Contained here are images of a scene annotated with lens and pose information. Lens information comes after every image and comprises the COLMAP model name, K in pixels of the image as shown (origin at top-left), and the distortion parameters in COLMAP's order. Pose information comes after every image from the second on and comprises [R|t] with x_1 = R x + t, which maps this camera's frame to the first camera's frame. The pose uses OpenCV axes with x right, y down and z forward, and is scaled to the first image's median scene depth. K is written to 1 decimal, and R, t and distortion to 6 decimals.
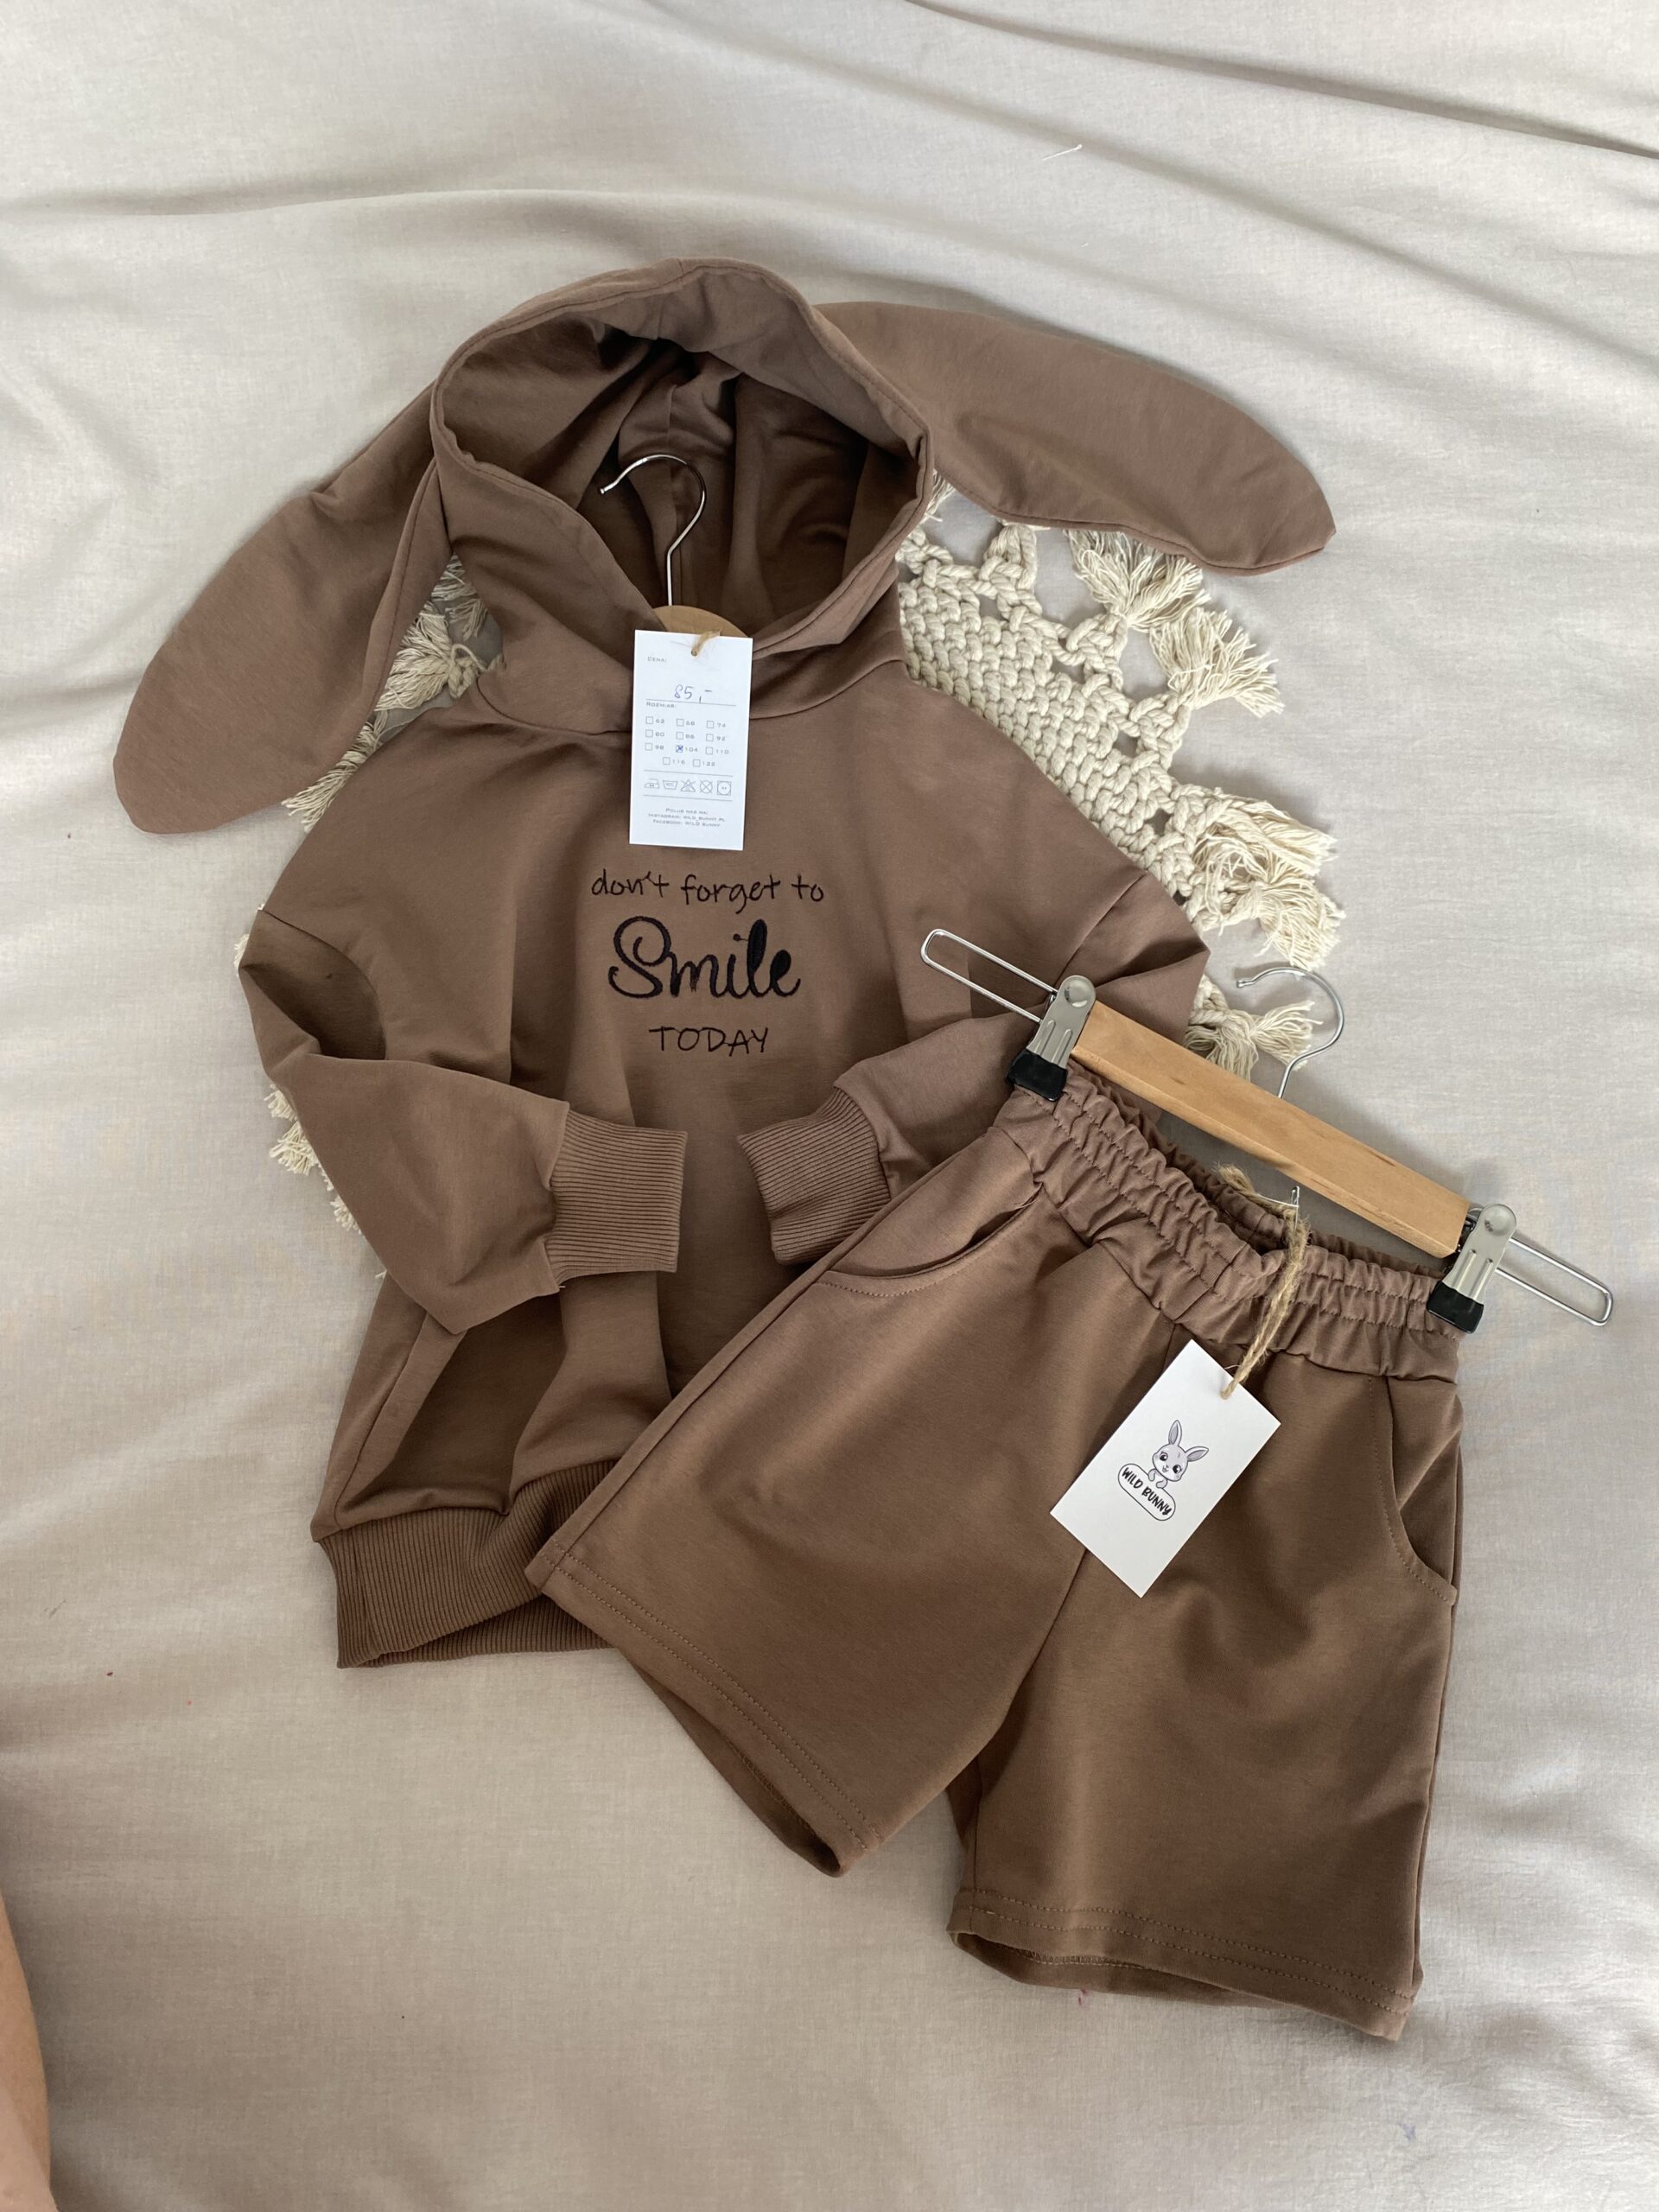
lens RADIAL K [[1707.9, 0, 839.9], [0, 1707.9, 1110.4], [0, 0, 1]] dist [0.155282, -0.399497]
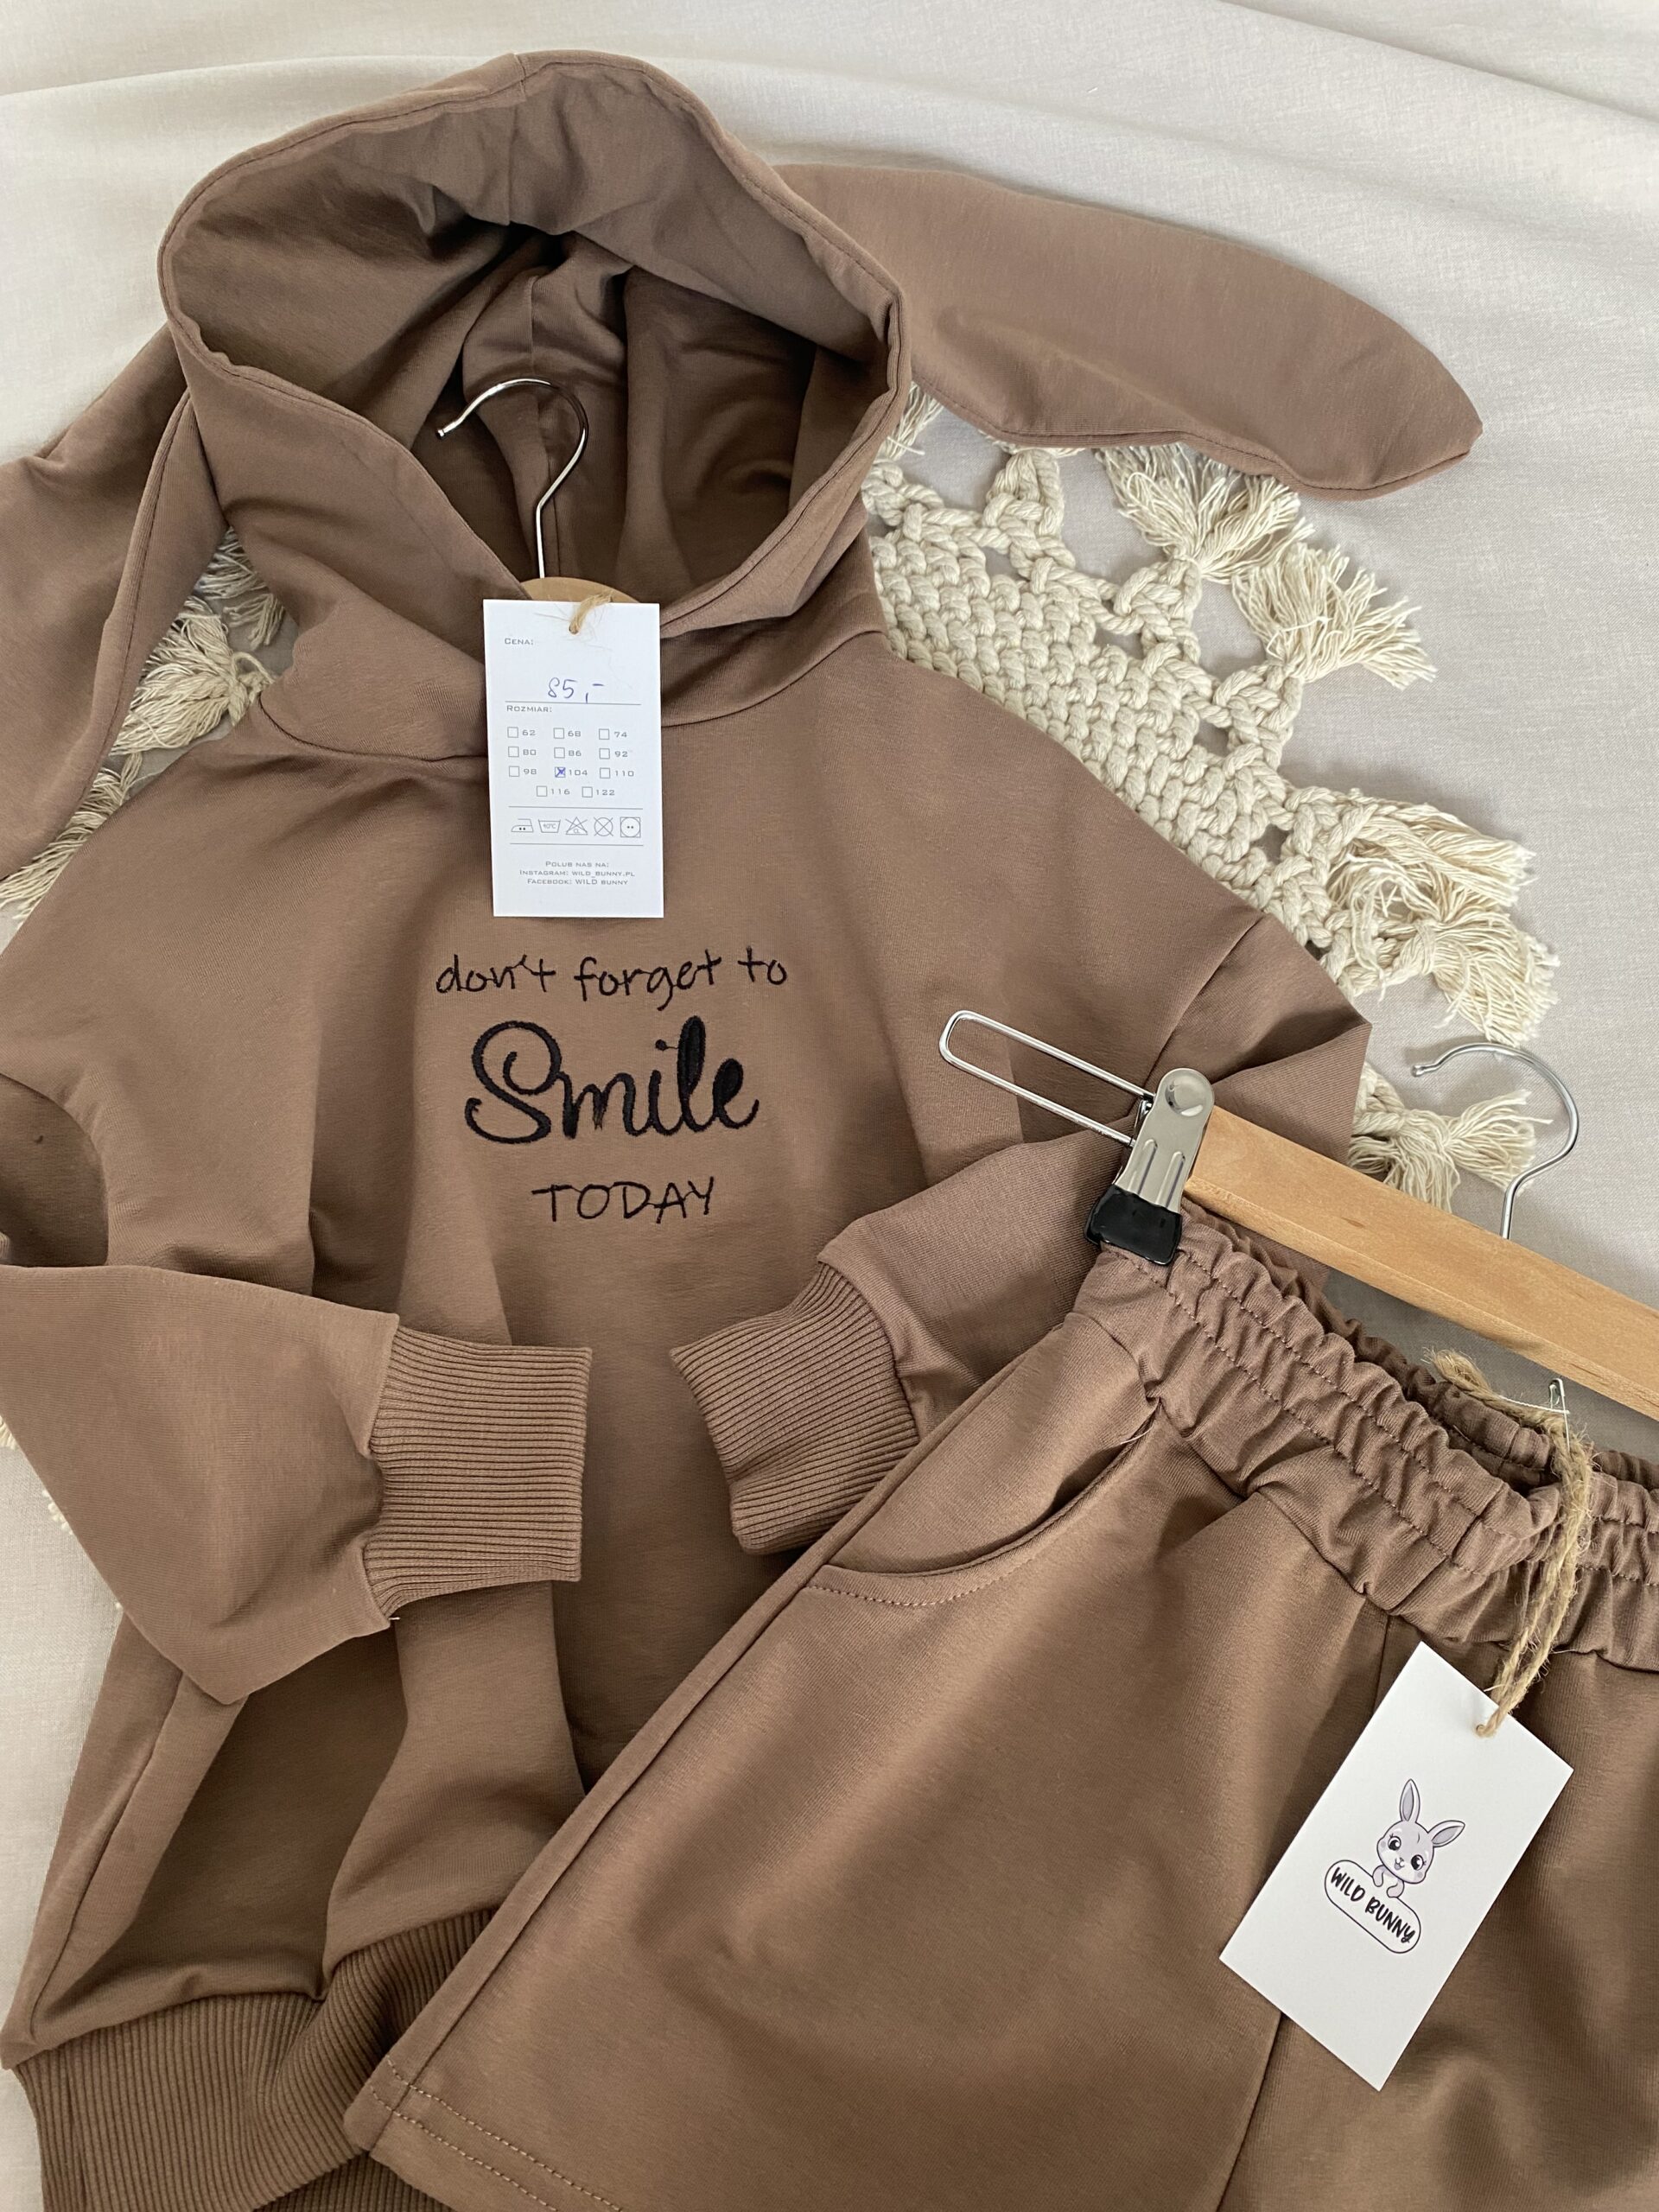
lens RADIAL K [[1707.9, 0, 839.9], [0, 1707.9, 1110.4], [0, 0, 1]] dist [0.155282, -0.399497]
pose [[0.998207, -0.059057, 0.009767, 0.001584], [0.059679, 0.994506, -0.085999, -0.013973], [-0.004634, 0.086428, 0.996247, 0.336653]]
